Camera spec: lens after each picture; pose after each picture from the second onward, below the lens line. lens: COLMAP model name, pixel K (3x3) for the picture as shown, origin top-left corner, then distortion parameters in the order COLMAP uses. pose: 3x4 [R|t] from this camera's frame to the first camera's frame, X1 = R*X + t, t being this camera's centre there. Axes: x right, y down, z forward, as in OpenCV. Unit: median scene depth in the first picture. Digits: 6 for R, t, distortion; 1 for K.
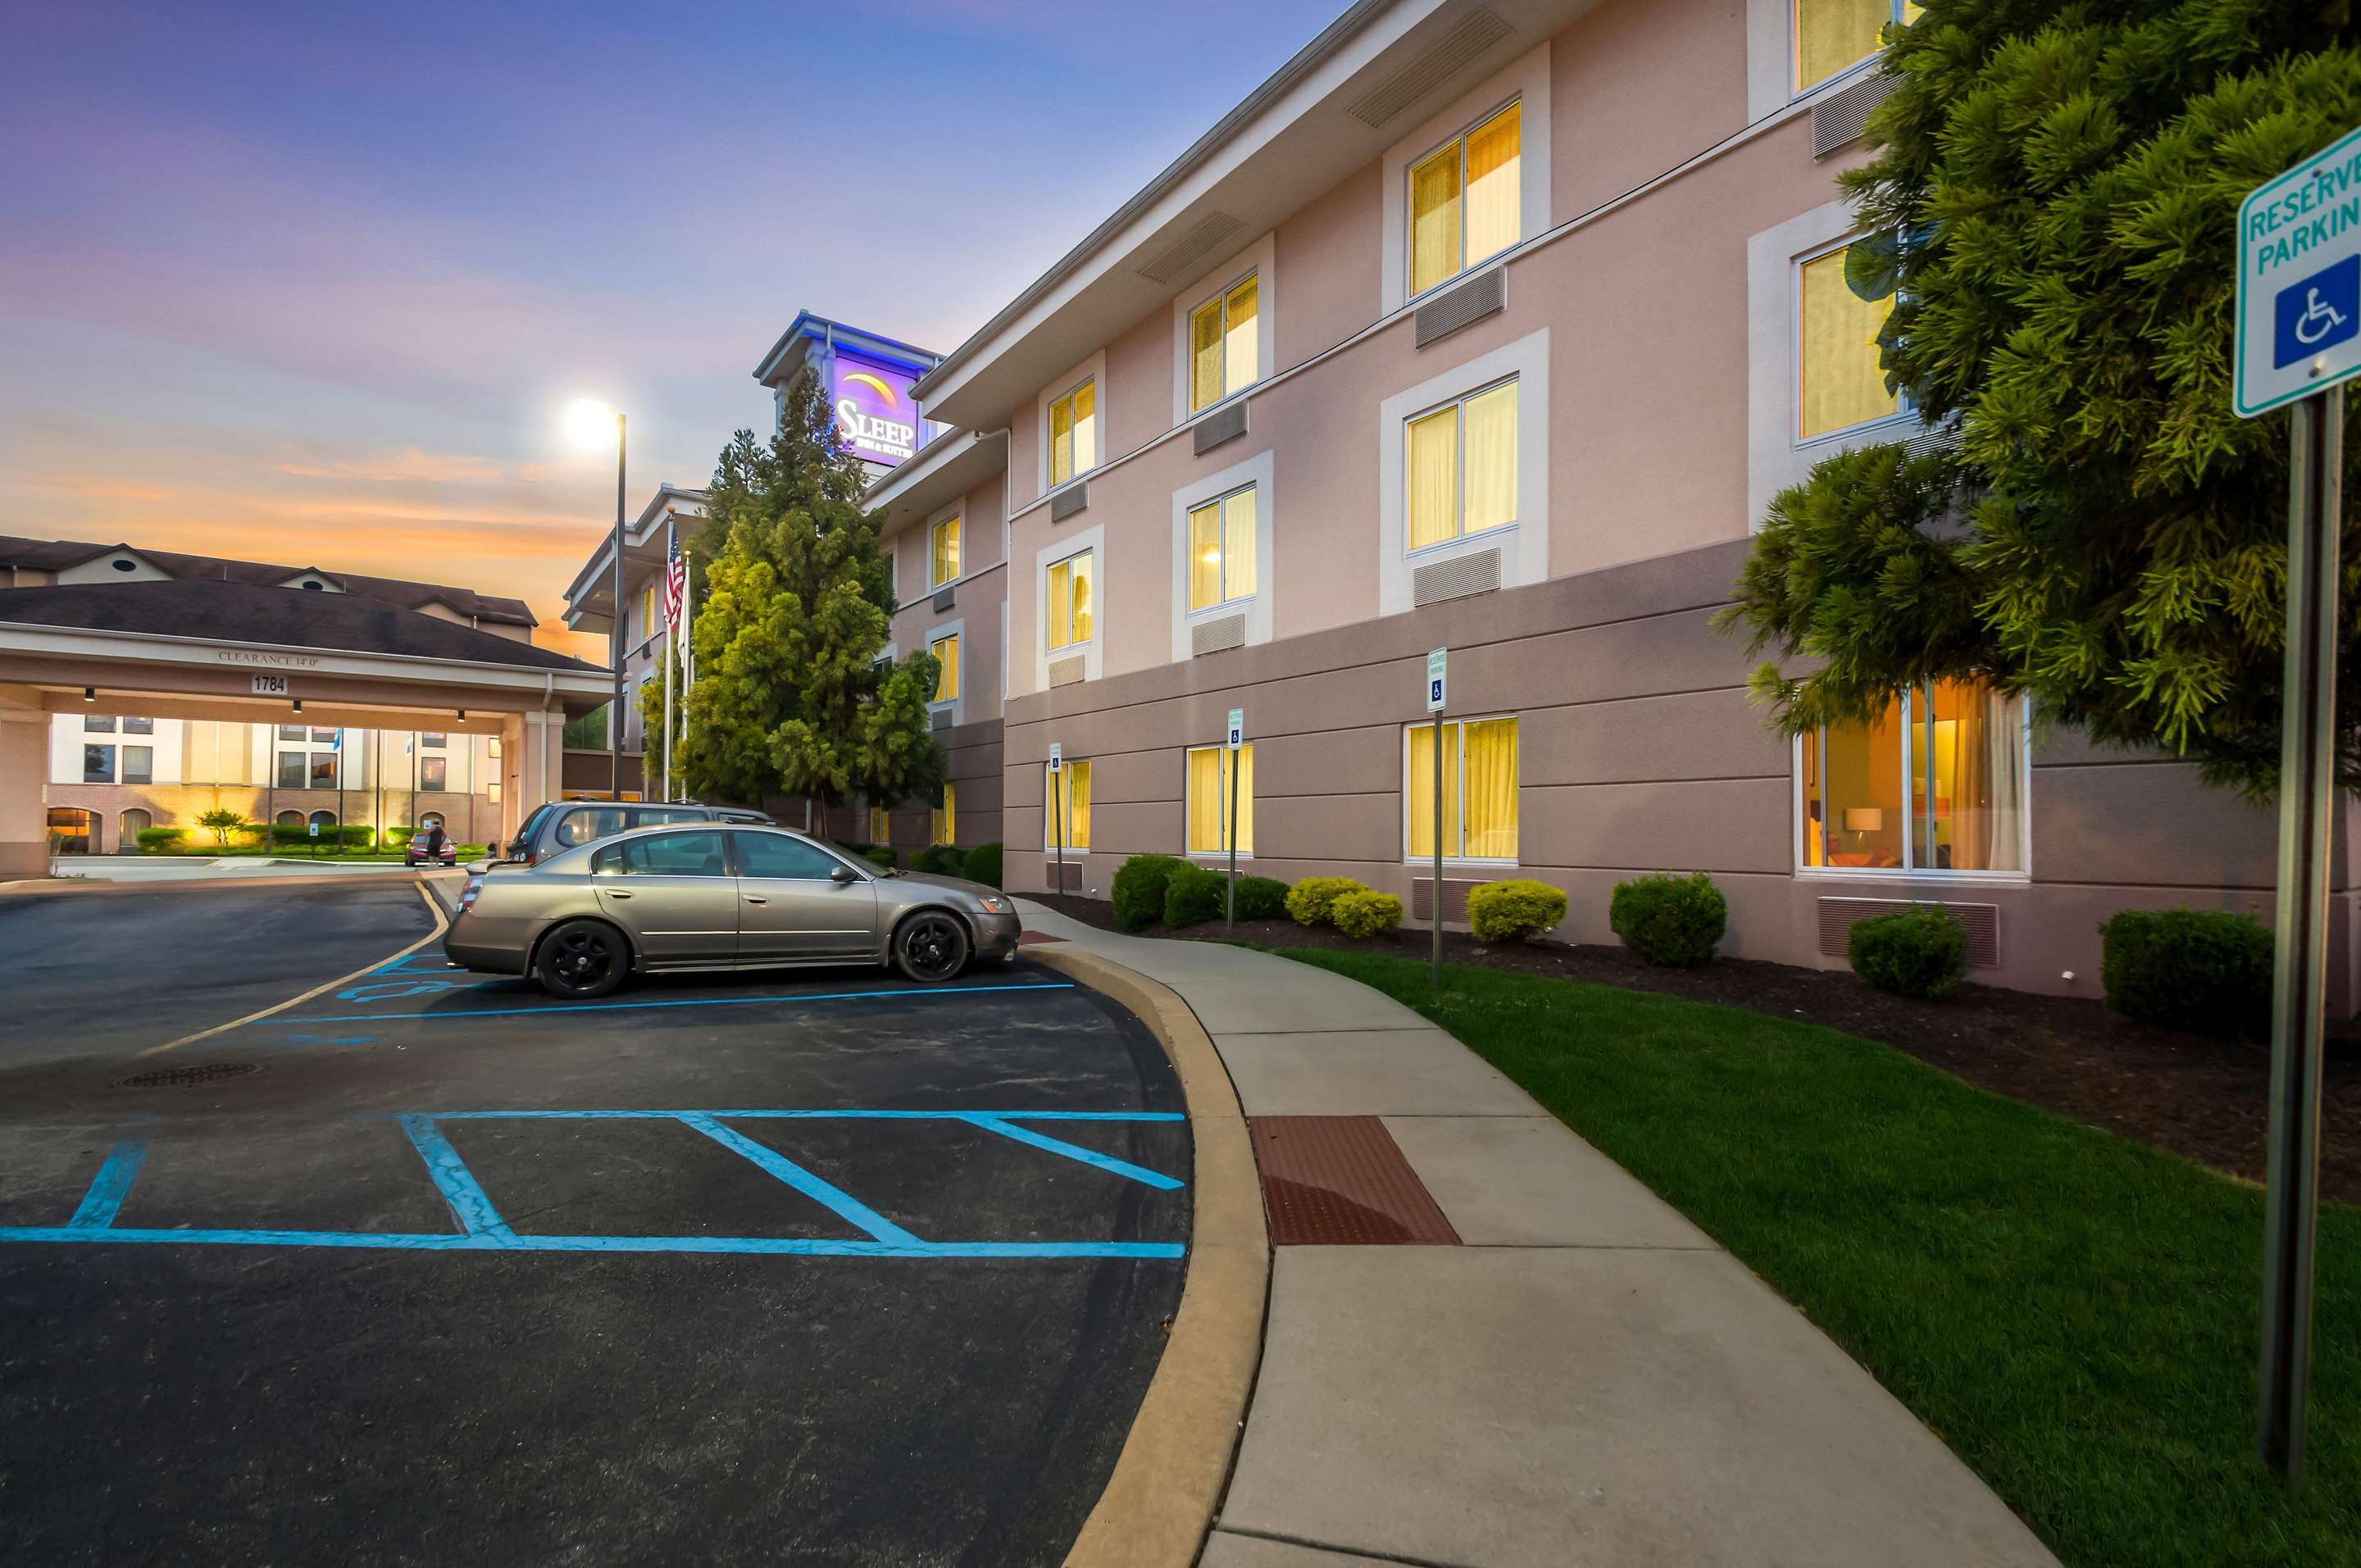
lens RADIAL K [[1008.0, 0, 1174.4], [0, 1008.0, 800.4], [0, 0, 1]] dist [-0.002427, -0.000305]
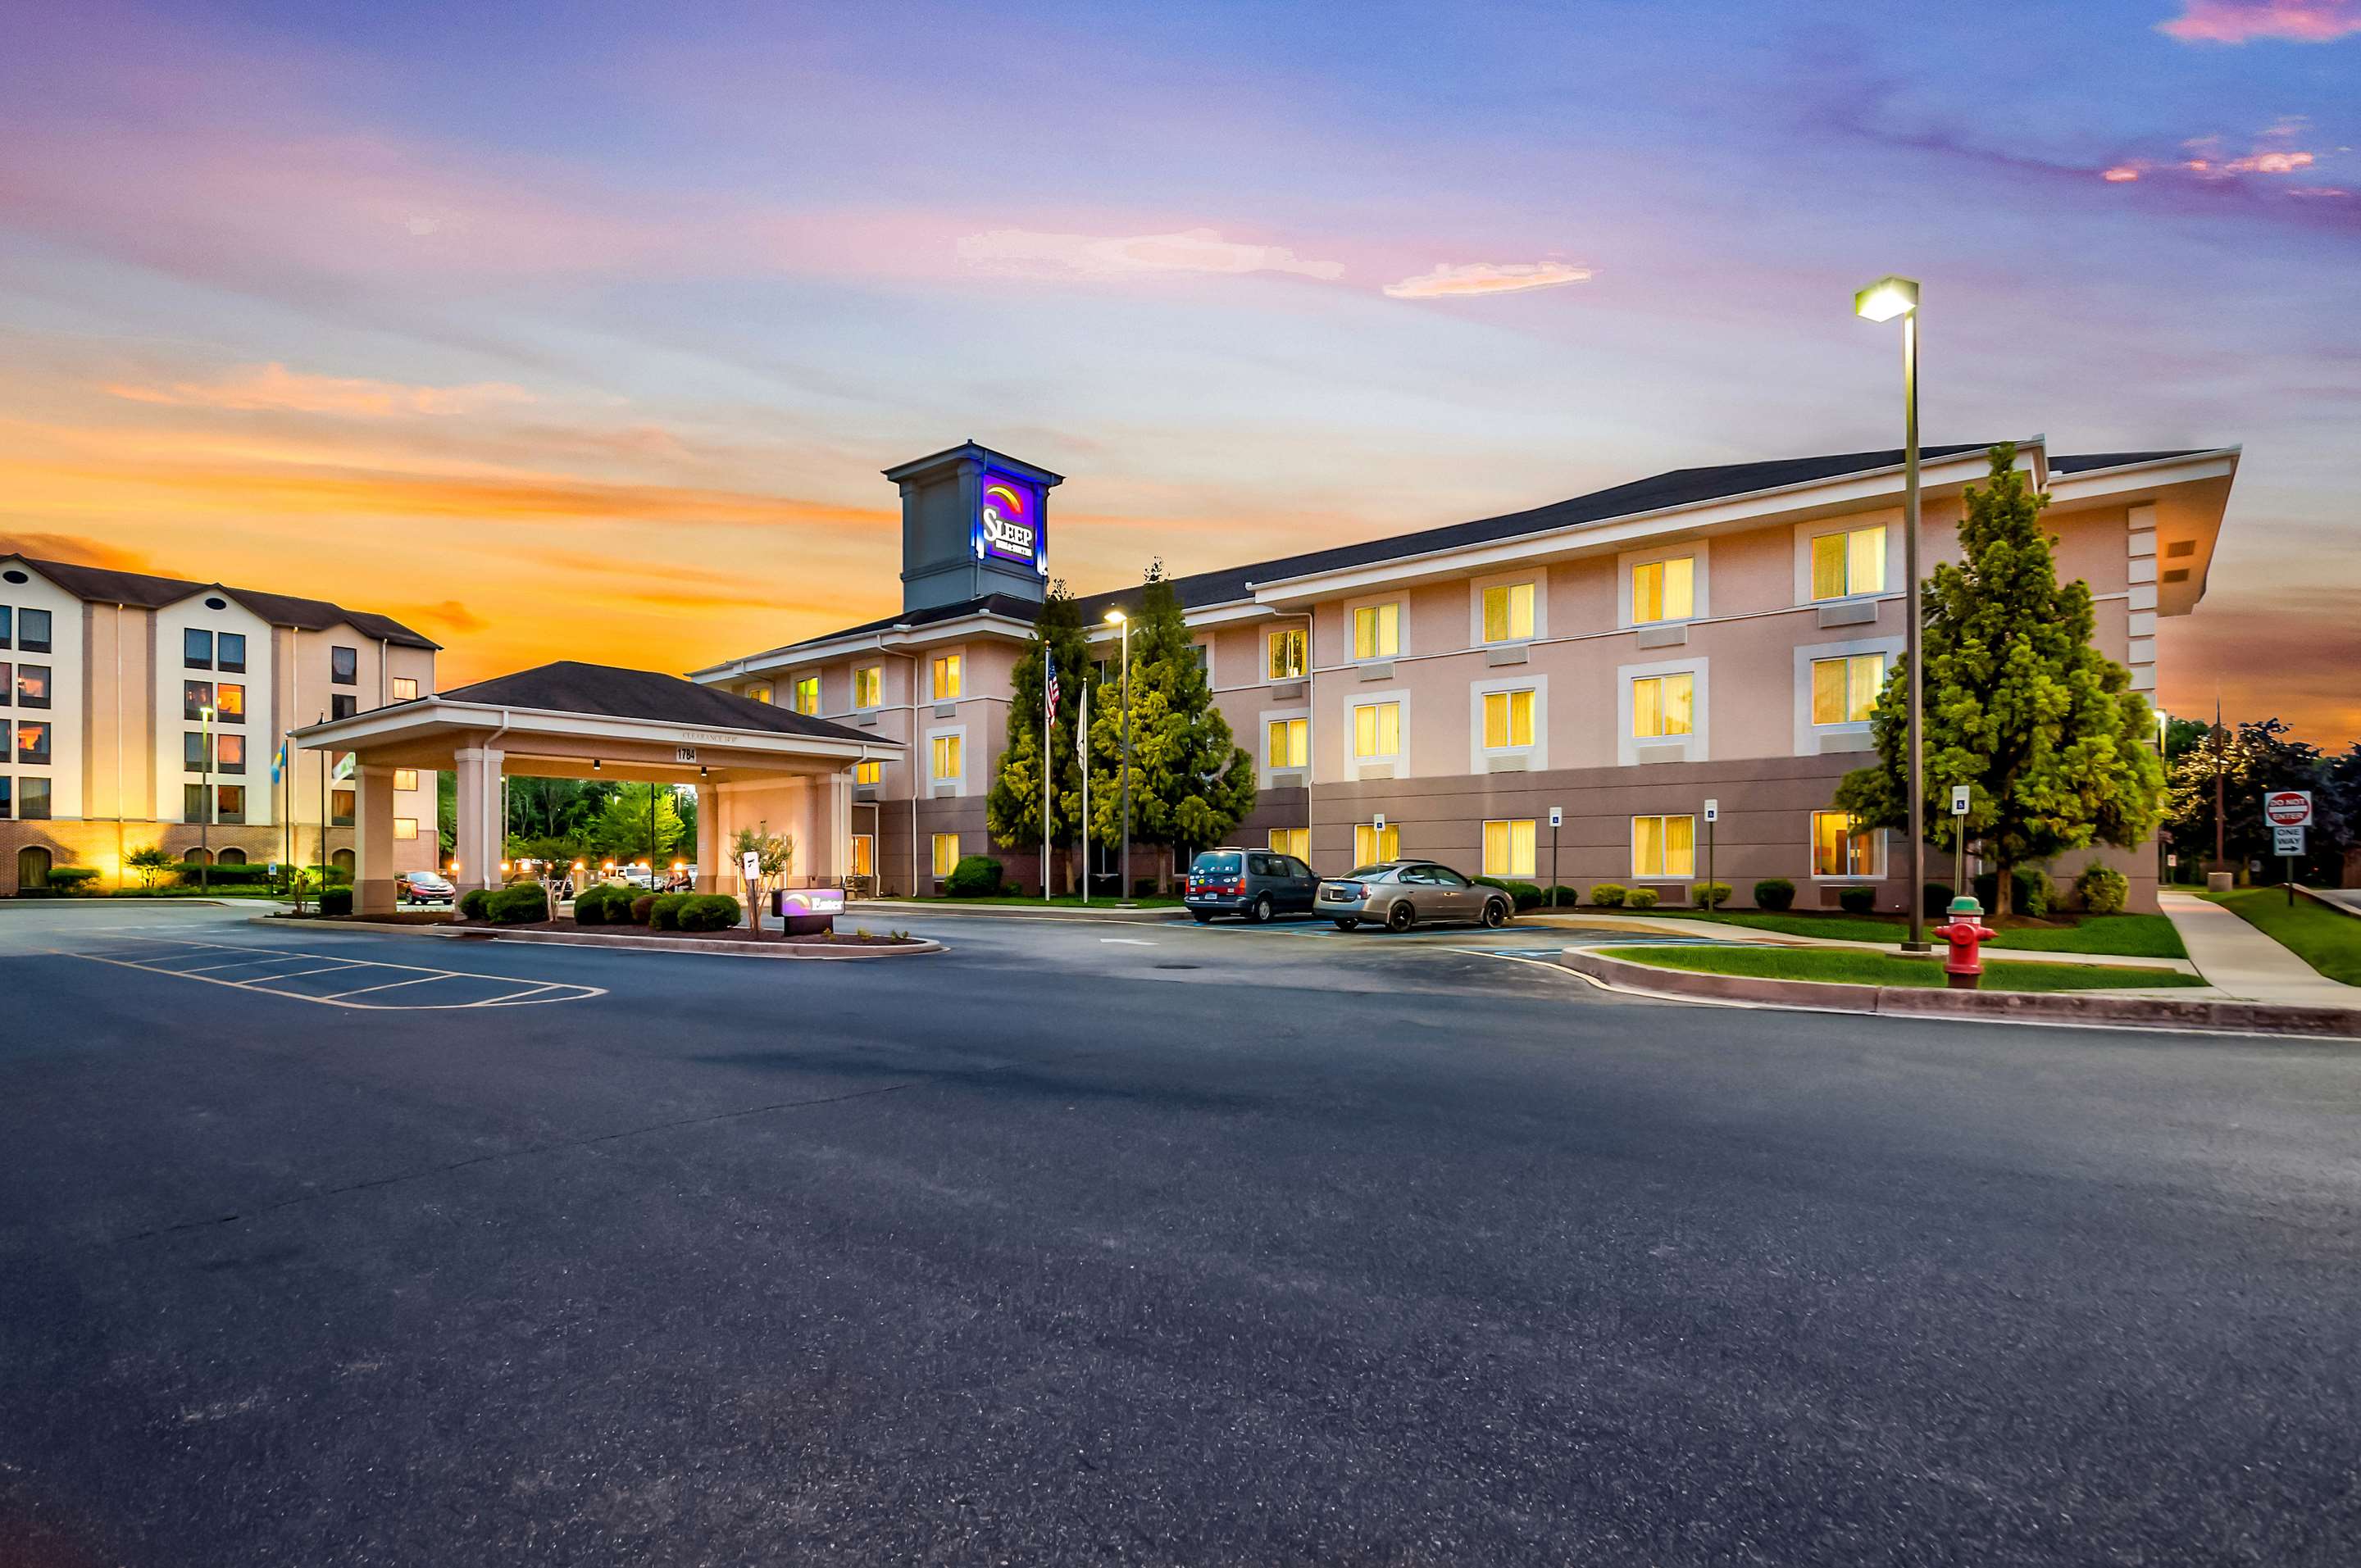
lens RADIAL K [[1136.1, 0, 1197.5], [0, 1136.1, 836.1], [0, 0, 1]] dist [-0.019420, 0.000074]
pose [[0.967587, 0.000803, 0.252535, -0.727044], [-0.002078, 0.999986, 0.004784, -0.022136], [-0.252528, -0.005153, 0.967576, -0.642551]]
